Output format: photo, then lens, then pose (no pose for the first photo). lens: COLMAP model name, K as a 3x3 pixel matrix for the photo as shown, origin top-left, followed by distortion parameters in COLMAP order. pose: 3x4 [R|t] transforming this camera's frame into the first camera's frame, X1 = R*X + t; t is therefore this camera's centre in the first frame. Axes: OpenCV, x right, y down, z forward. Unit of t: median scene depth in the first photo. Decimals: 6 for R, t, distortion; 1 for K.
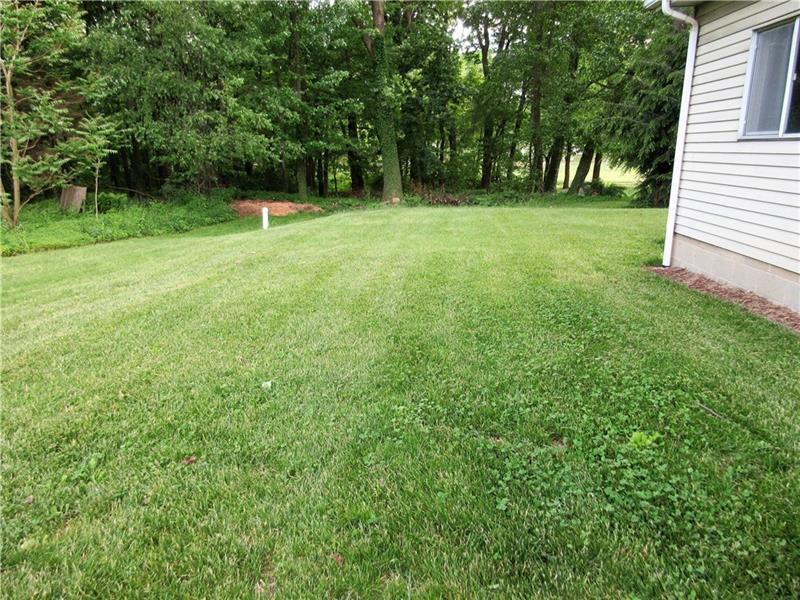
lens RADIAL K [[613.2, 0, 400.0], [0, 613.2, 300.0], [0, 0, 1]] dist [0.000319, 0.000207]
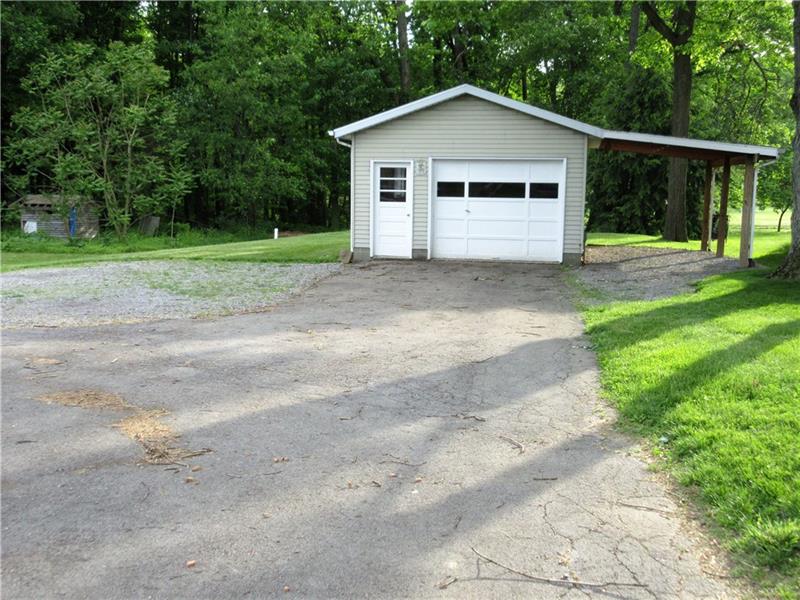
lens RADIAL K [[886.1, 0, 400.0], [0, 886.1, 300.0], [0, 0, 1]] dist [0.012332, 0.007052]
pose [[0.986112, 0.025364, -0.164134, 0.303585], [-0.042374, 0.993985, -0.100983, 0.162309], [0.160585, 0.106535, 0.981256, -0.755308]]
